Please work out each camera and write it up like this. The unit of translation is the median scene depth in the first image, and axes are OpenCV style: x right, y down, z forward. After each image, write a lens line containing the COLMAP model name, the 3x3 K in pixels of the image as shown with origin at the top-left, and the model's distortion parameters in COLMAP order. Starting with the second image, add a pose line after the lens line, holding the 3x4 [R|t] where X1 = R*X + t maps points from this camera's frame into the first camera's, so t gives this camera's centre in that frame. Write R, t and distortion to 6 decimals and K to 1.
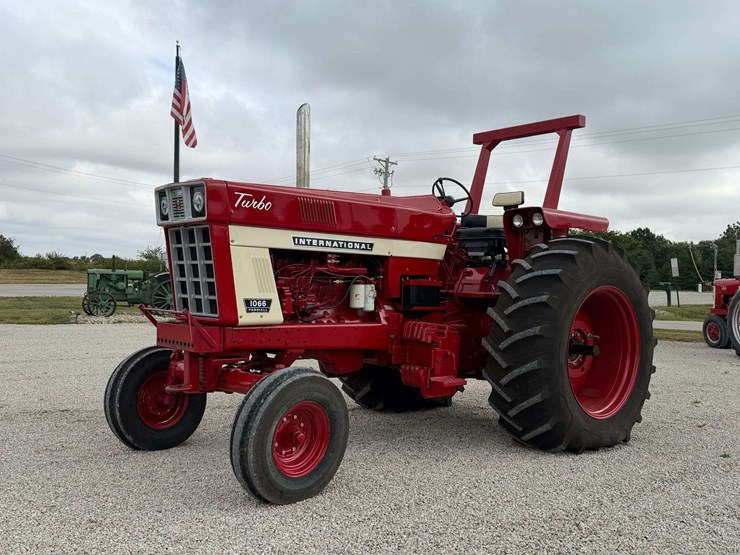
lens RADIAL K [[714.5, 0, 369.2], [0, 714.5, 276.5], [0, 0, 1]] dist [0.168355, -0.342762]
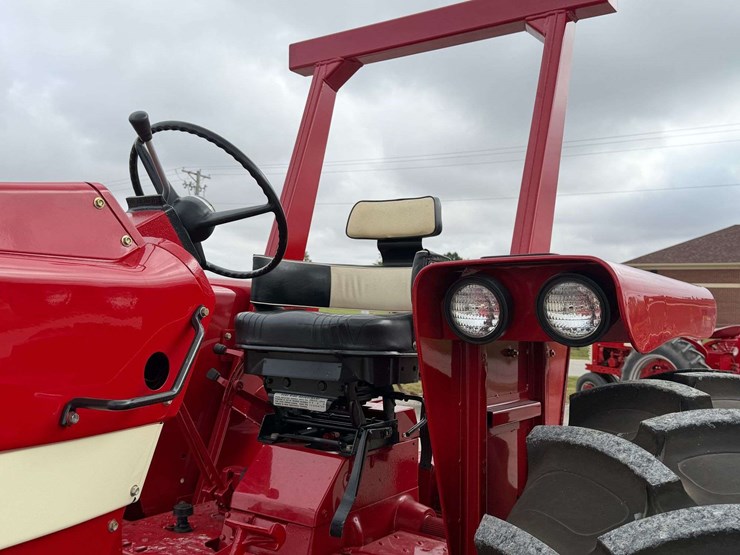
lens RADIAL K [[714.5, 0, 369.2], [0, 714.5, 276.5], [0, 0, 1]] dist [0.168355, -0.342762]
pose [[0.969509, 0.006474, 0.244971, 0.130430], [0.000360, 0.999612, -0.027845, -0.092559], [-0.245057, 0.027085, 0.969130, 0.883394]]
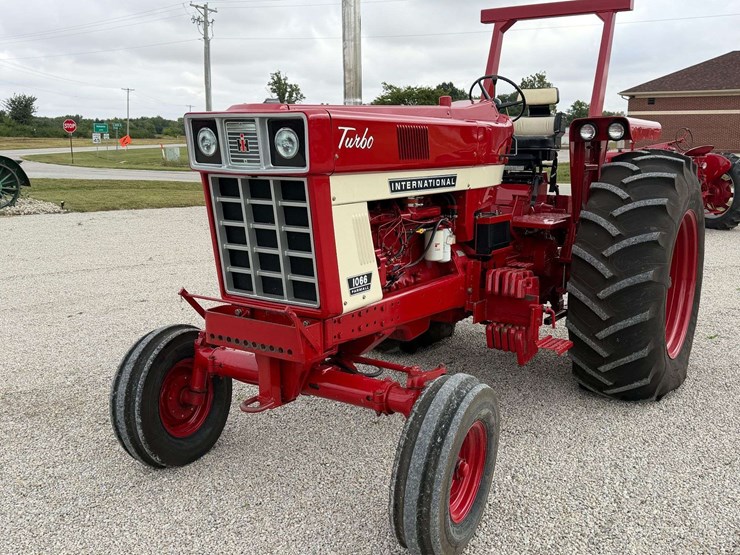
lens RADIAL K [[714.5, 0, 369.2], [0, 714.5, 276.5], [0, 0, 1]] dist [0.168355, -0.342762]
pose [[0.966398, -0.068438, 0.247771, -0.284133], [0.018712, 0.980079, 0.197726, -0.095338], [-0.256367, -0.186446, 0.948427, 0.279289]]
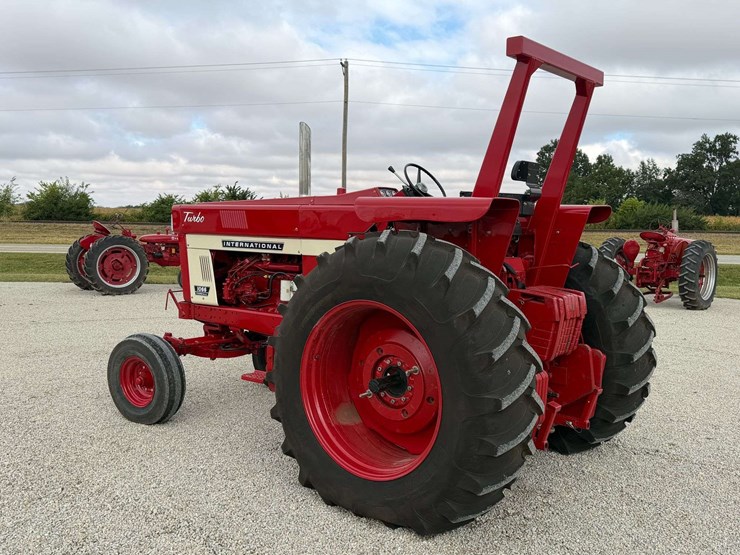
lens RADIAL K [[717.5, 0, 371.8], [0, 717.5, 279.7], [0, 0, 1]] dist [0.163577, -0.350116]
pose [[0.173492, 0.053156, -0.983400, 1.131877], [-0.006118, 0.998581, 0.052898, -0.050633], [0.984816, -0.003161, 0.173571, 0.950125]]
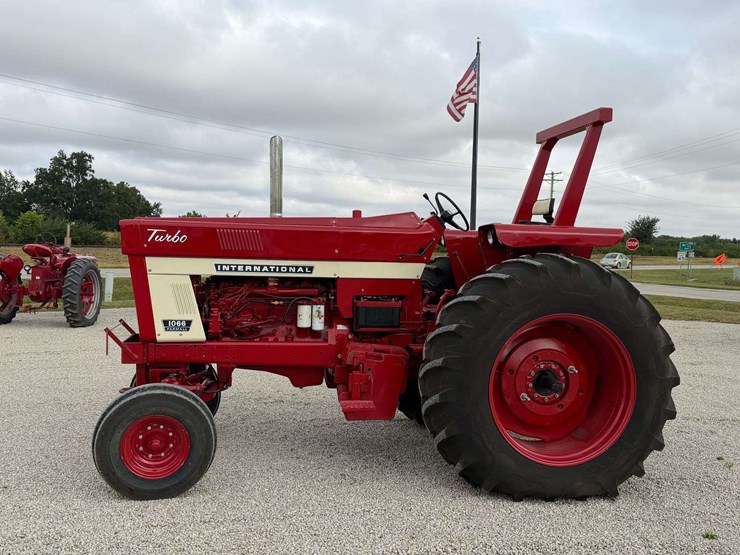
lens RADIAL K [[714.5, 0, 369.2], [0, 714.5, 276.5], [0, 0, 1]] dist [0.168355, -0.342762]
pose [[0.850738, 0.012309, -0.525446, 0.628750], [0.003011, 0.999595, 0.028292, -0.061256], [0.525582, -0.025651, 0.850356, 0.156762]]
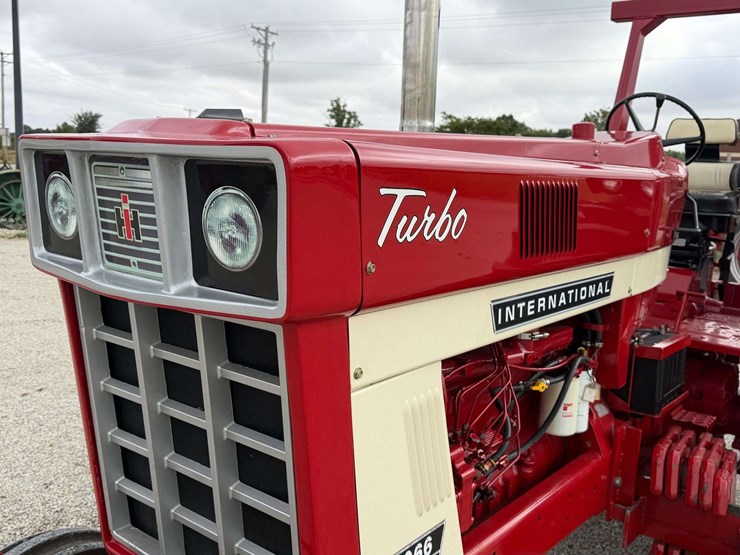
lens RADIAL K [[721.5, 0, 364.5], [0, 721.5, 275.1], [0, 0, 1]] dist [0.171292, -0.361780]
pose [[0.984131, -0.005620, 0.177355, -0.199890], [-0.022842, 0.987170, 0.158029, -0.107504], [-0.175968, -0.159572, 0.971376, 0.642650]]
